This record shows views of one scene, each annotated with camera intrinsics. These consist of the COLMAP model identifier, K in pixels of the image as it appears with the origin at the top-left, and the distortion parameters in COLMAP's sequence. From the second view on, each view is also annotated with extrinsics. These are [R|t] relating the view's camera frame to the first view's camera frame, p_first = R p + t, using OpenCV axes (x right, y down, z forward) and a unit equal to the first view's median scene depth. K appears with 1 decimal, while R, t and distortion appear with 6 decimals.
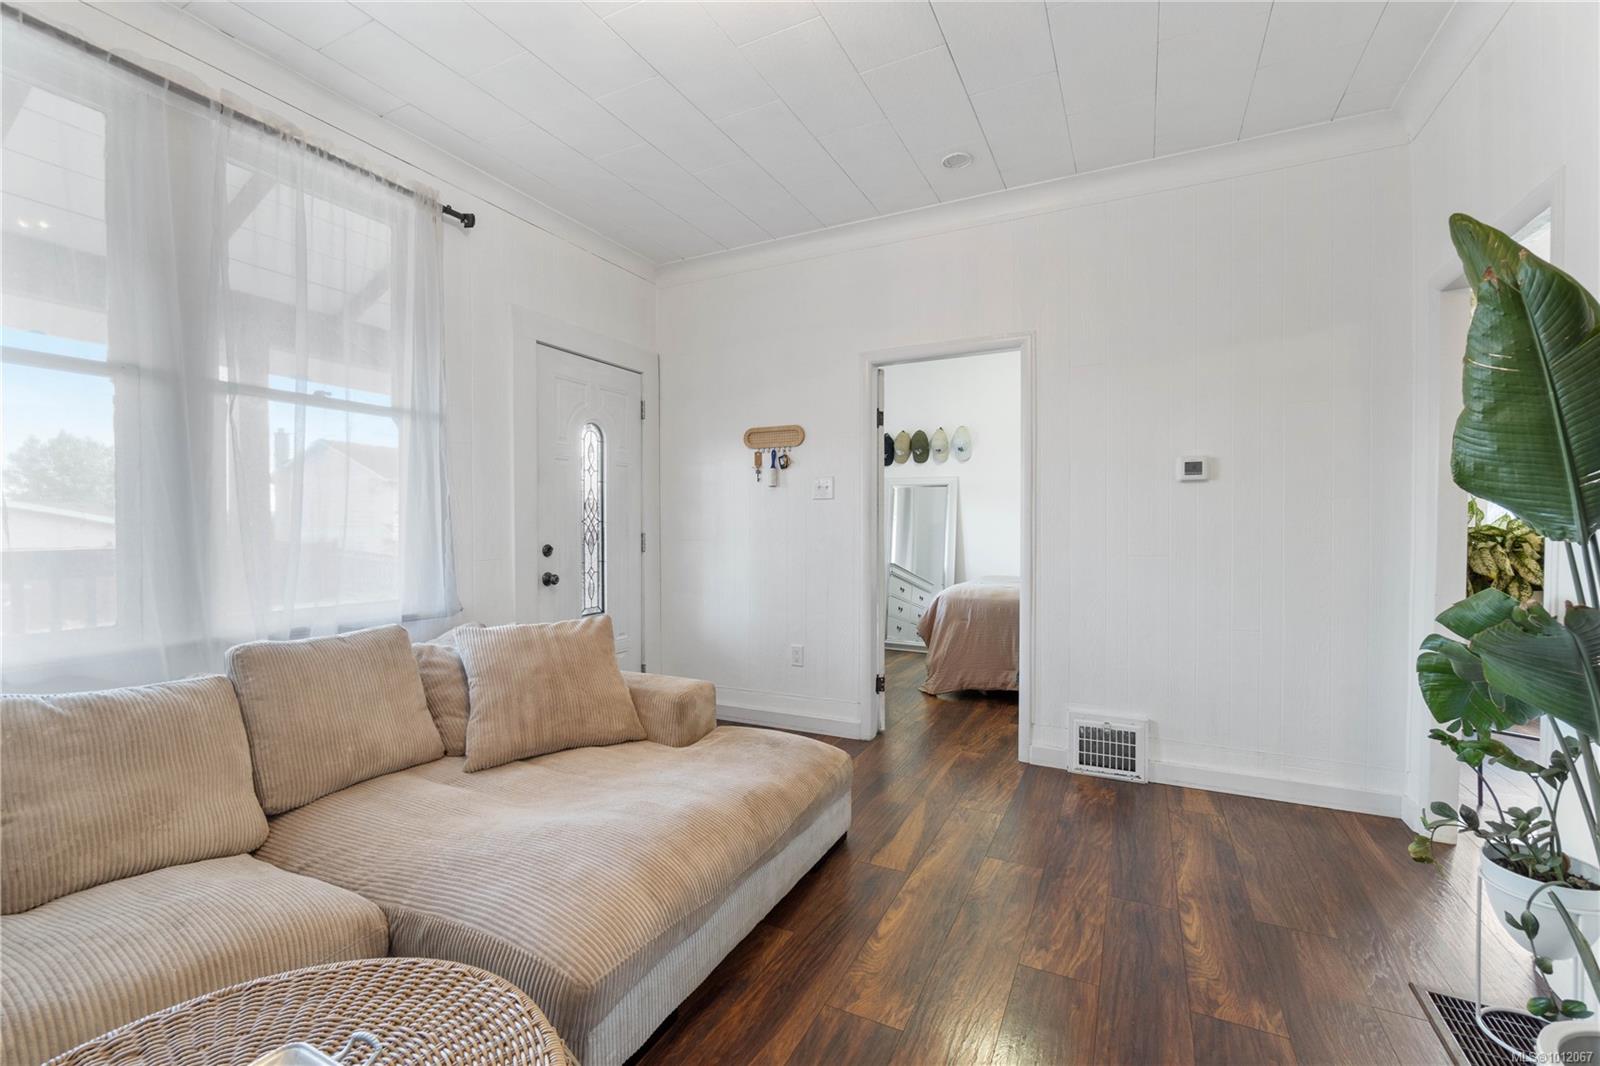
lens RADIAL K [[681.0, 0, 792.7], [0, 681.0, 525.8], [0, 0, 1]] dist [-0.000912, -0.000193]
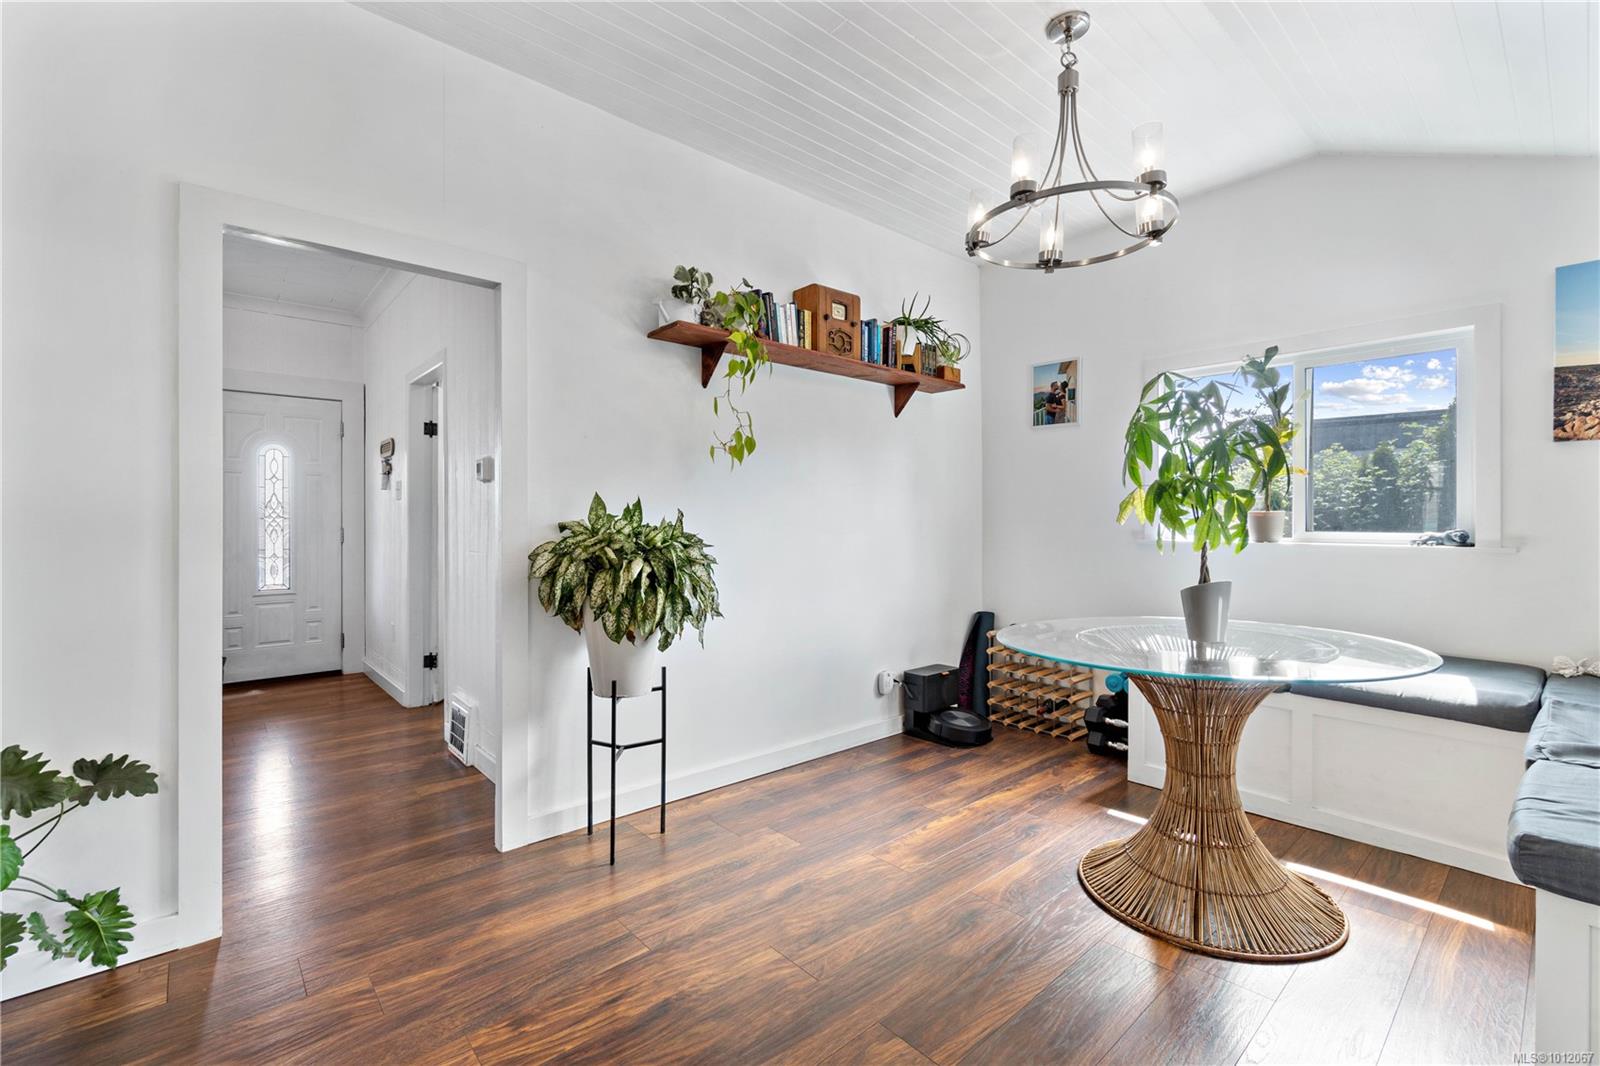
lens RADIAL K [[681.0, 0, 792.7], [0, 681.0, 525.8], [0, 0, 1]] dist [-0.000912, -0.000193]
pose [[0.927565, 0.008960, -0.373555, 1.766817], [-0.005855, 0.999938, 0.009448, -0.017242], [0.373617, -0.006577, 0.927560, 0.247909]]
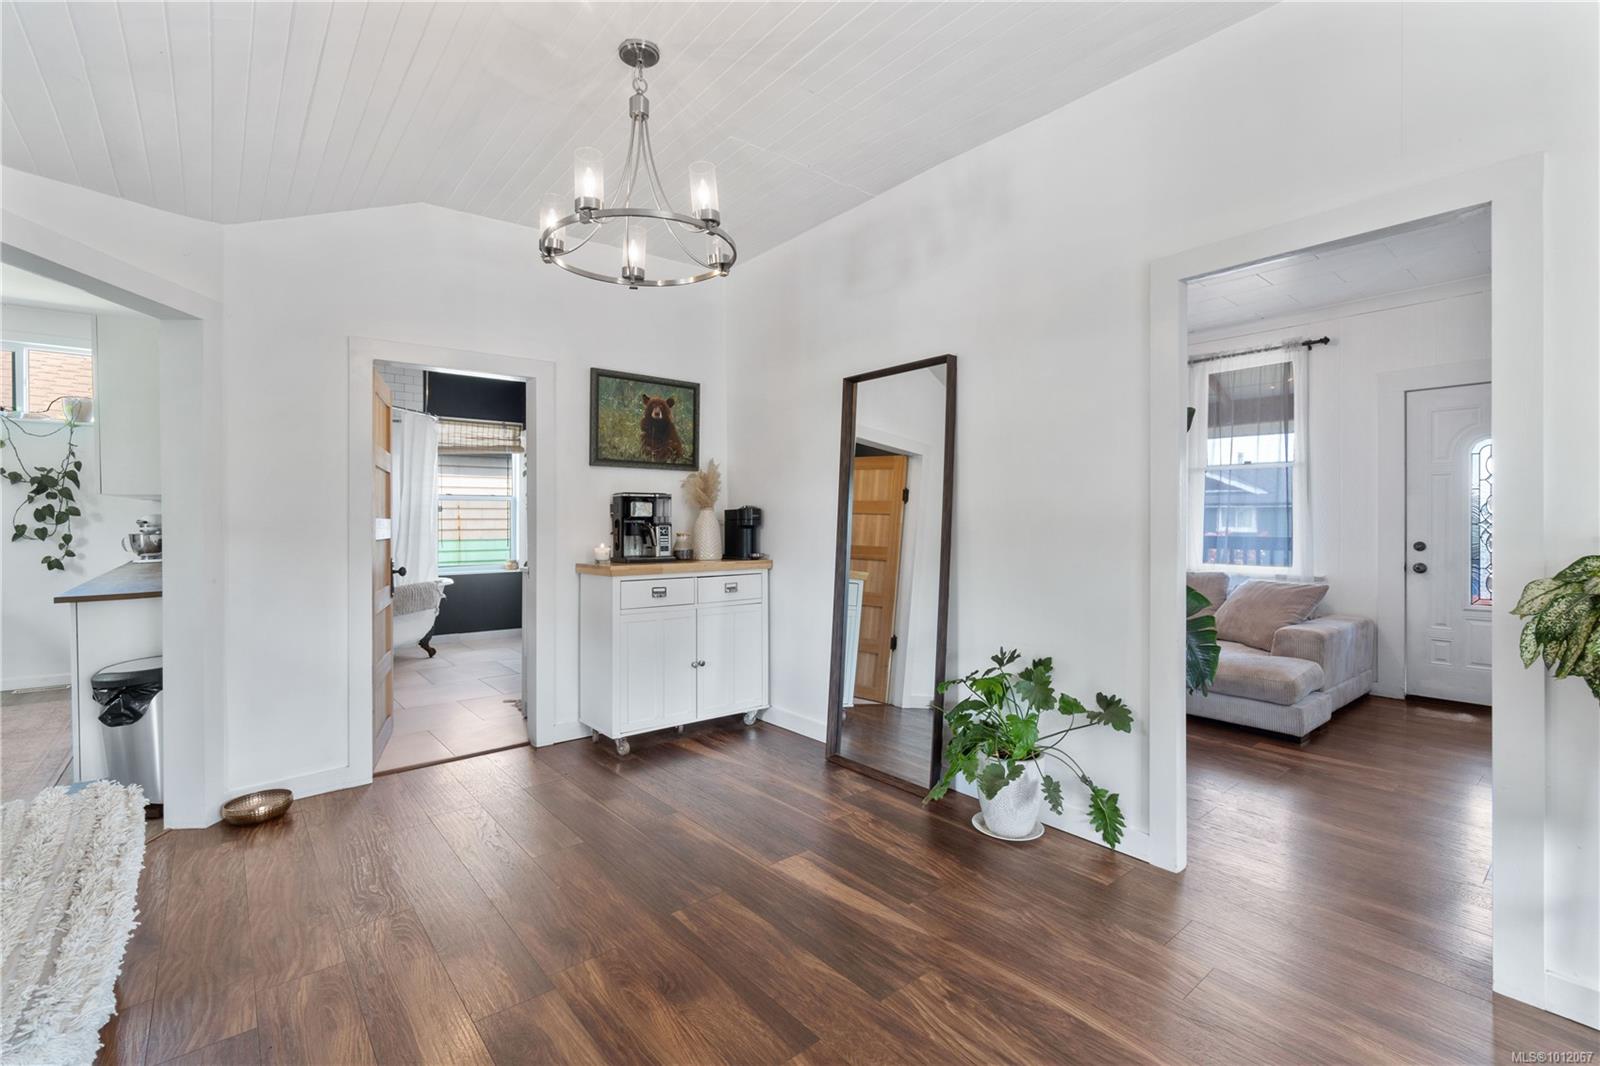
lens RADIAL K [[706.4, 0, 797.5], [0, 706.4, 519.0], [0, 0, 1]] dist [-0.001202, -0.000026]
pose [[-0.393349, 0.002680, -0.919385, 1.973010], [-0.001992, 0.999991, 0.003767, -0.027713], [0.919387, 0.003314, -0.393340, 0.625489]]
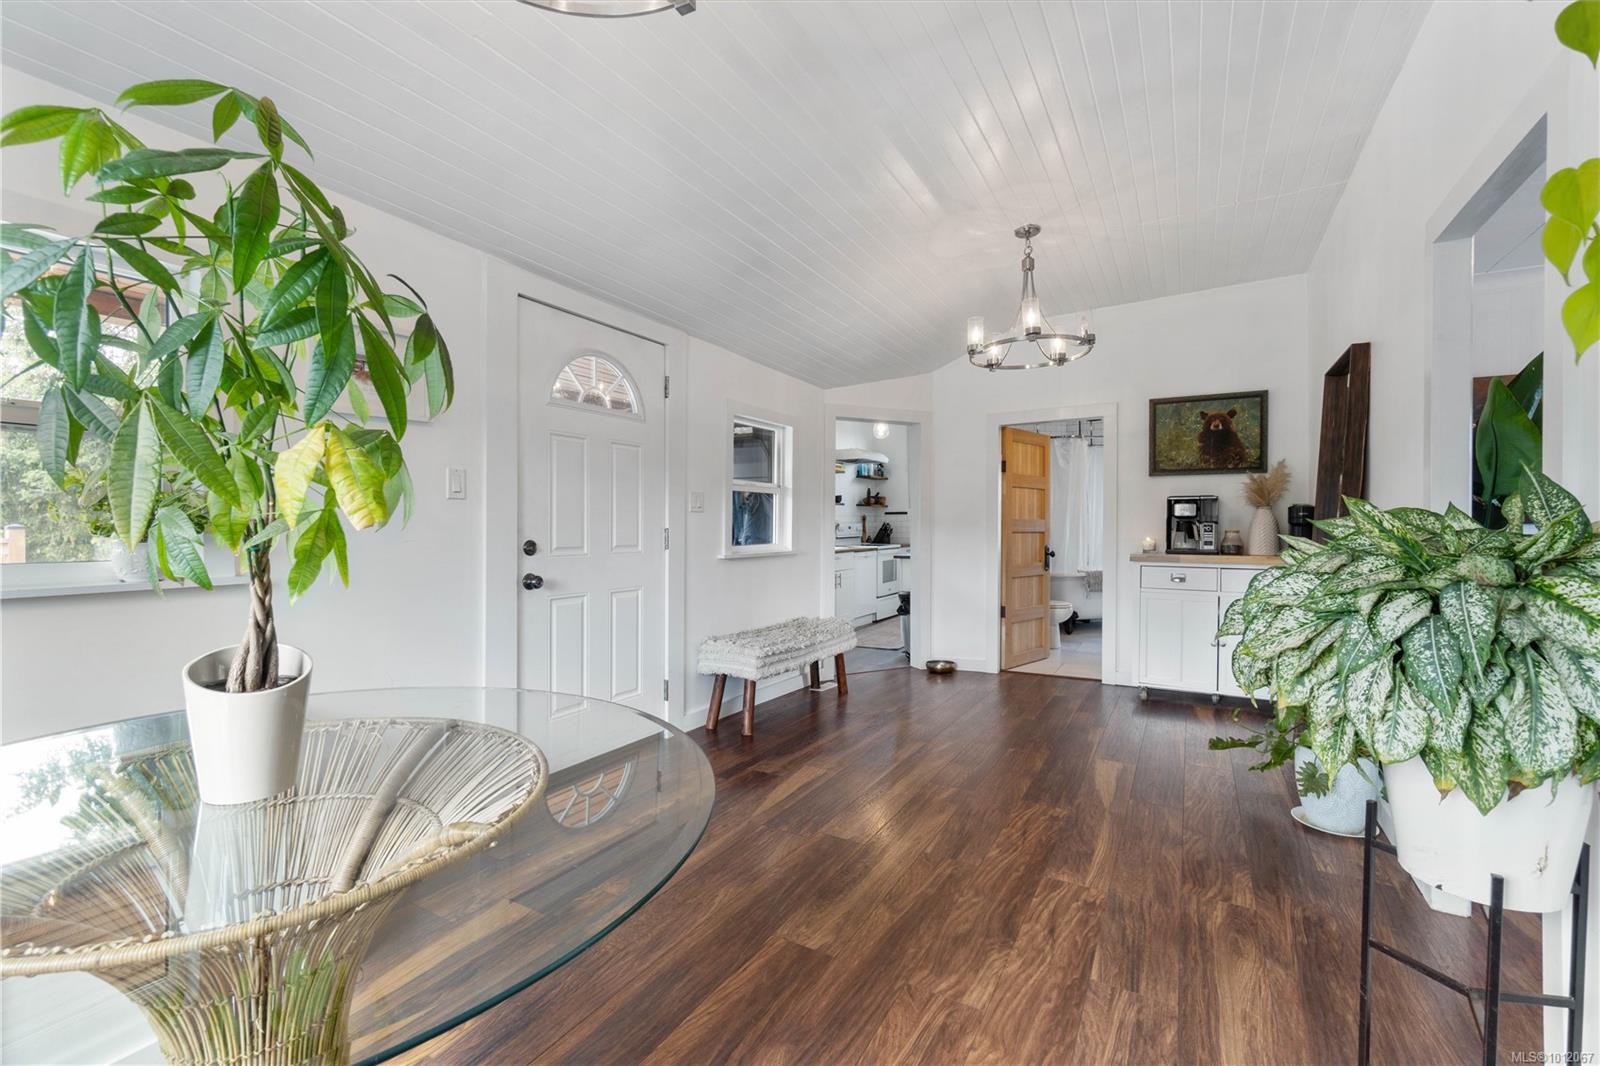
lens RADIAL K [[706.4, 0, 797.5], [0, 706.4, 519.0], [0, 0, 1]] dist [-0.001202, -0.000026]
pose [[-0.998741, 0.008375, 0.049462, 1.606086], [0.008244, 0.999962, -0.002853, -0.020718], [-0.049484, -0.002442, -0.998772, 1.643695]]
